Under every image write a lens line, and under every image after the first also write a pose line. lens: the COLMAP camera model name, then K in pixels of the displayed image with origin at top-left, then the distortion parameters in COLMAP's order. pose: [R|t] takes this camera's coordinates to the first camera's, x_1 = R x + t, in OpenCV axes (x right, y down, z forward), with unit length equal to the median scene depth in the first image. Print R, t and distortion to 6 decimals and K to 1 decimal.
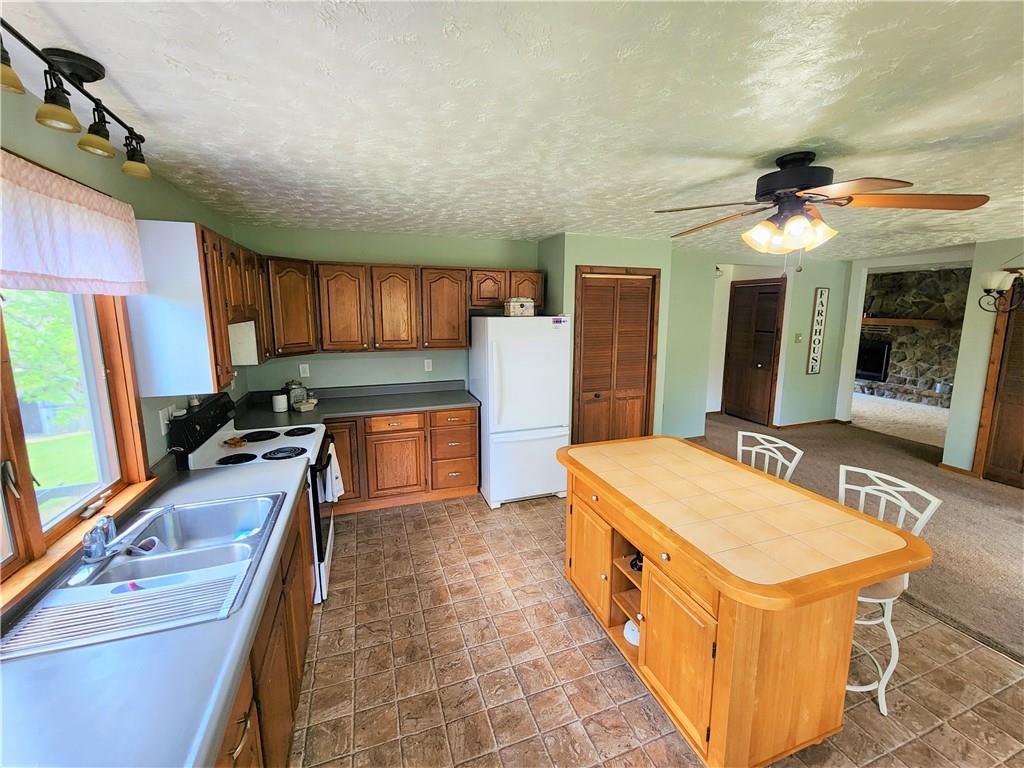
lens RADIAL K [[424.8, 0, 519.8], [0, 424.8, 373.4], [0, 0, 1]] dist [0.002444, -0.000102]
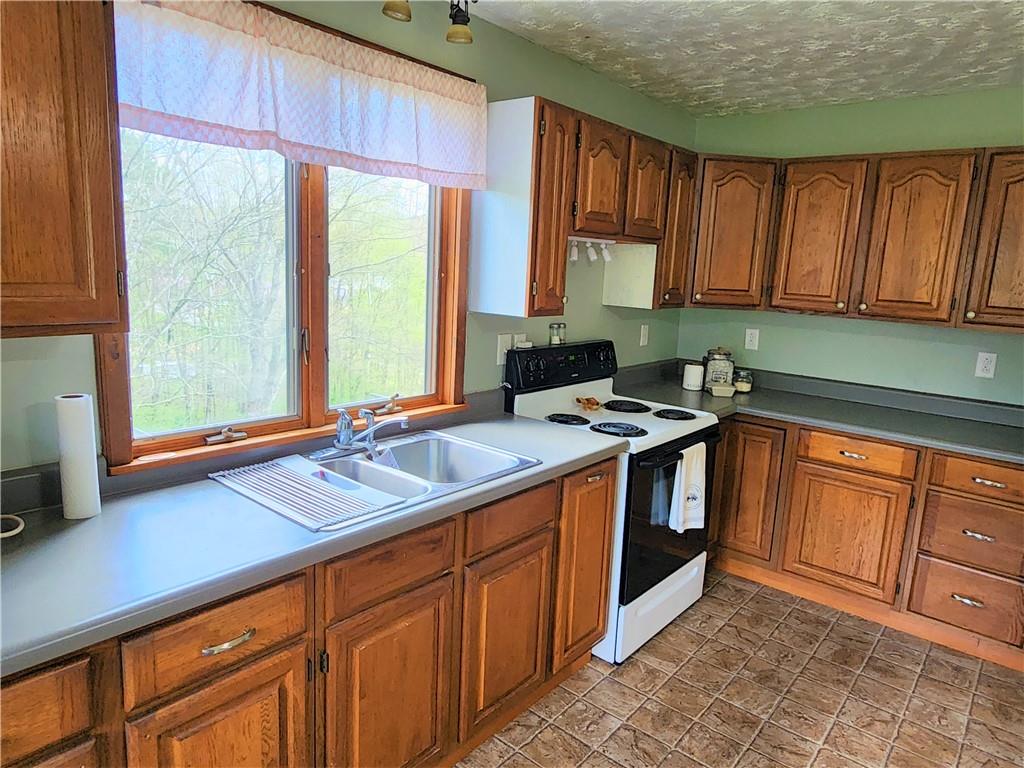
lens RADIAL K [[670.6, 0, 511.9], [0, 670.6, 379.2], [0, 0, 1]] dist [0.000406, 0.001984]
pose [[0.500254, 0.168824, -0.849261, 0.194004], [-0.180624, 0.979578, 0.088334, 0.031258], [0.846830, 0.109207, 0.520532, 0.204239]]
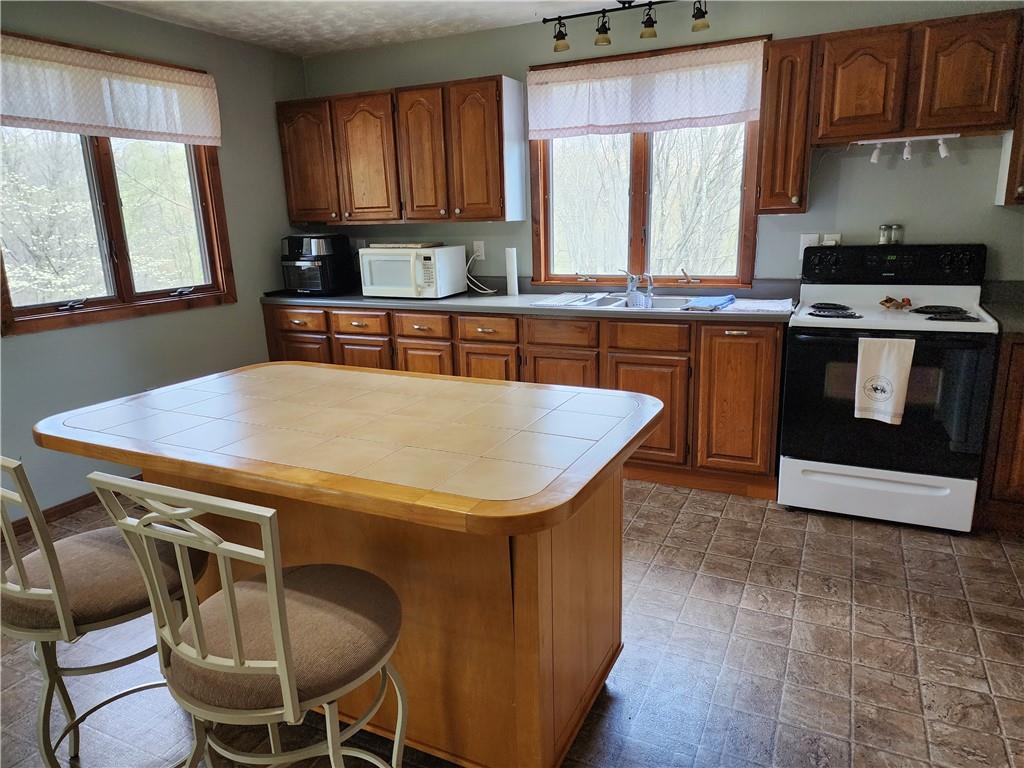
lens RADIAL K [[694.0, 0, 504.2], [0, 694.0, 381.1], [0, 0, 1]] dist [0.077425, -0.059503]
pose [[-0.728571, 0.179927, -0.660916, 0.543234], [-0.078481, 0.936602, 0.341494, -0.064666], [0.680459, 0.300672, -0.668260, 1.073847]]
